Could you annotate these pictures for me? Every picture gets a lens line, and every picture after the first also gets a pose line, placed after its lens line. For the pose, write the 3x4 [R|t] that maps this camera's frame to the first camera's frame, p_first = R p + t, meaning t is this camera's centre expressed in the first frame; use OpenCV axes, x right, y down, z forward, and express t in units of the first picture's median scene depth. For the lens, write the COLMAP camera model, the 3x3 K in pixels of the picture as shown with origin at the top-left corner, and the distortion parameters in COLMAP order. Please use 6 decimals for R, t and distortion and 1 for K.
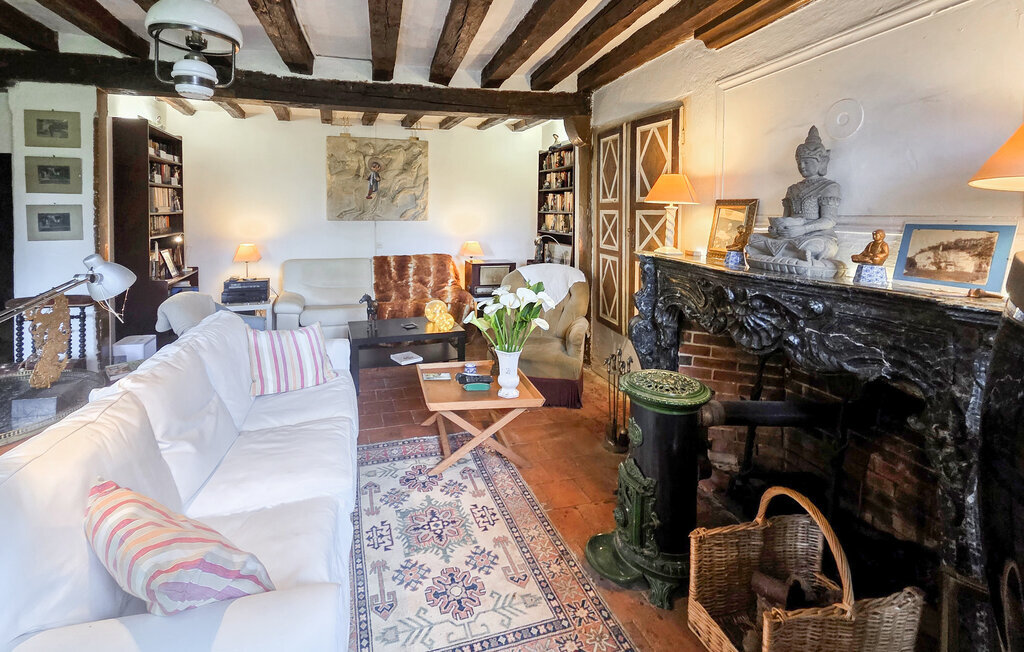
lens RADIAL K [[432.0, 0, 512.0], [0, 432.0, 326.0], [0, 0, 1]] dist [0.002534, 0.000141]
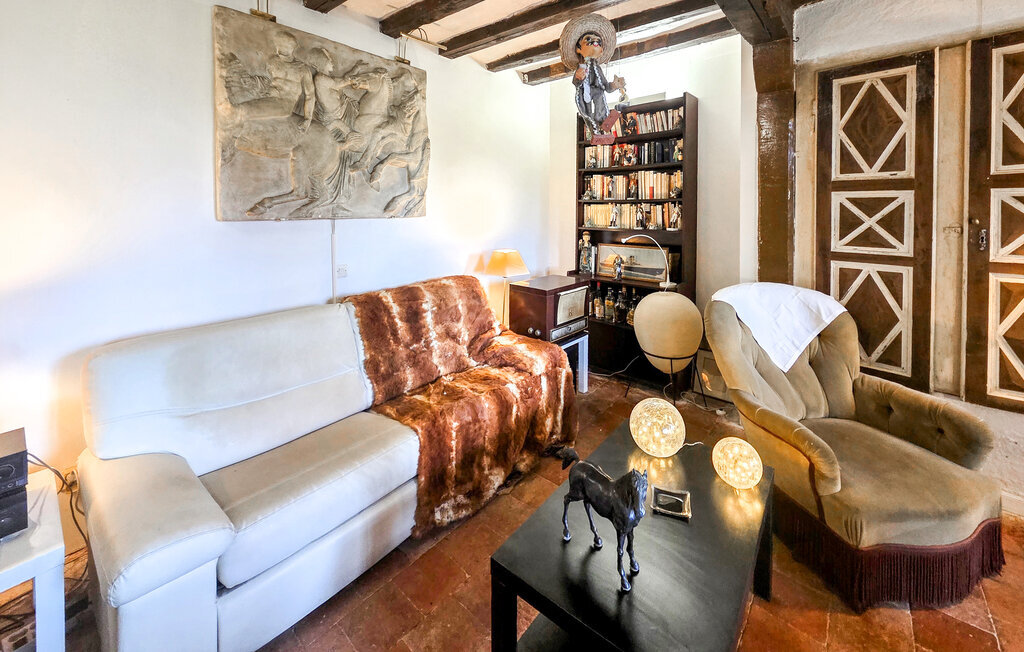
lens RADIAL K [[392.6, 0, 512.6], [0, 392.6, 272.5], [0, 0, 1]] dist [0.001620, -0.000044]
pose [[0.870427, -0.089956, 0.484009, -0.377671], [0.136330, 0.988758, -0.061406, -0.143595], [-0.473044, 0.119434, 0.872906, 0.582577]]
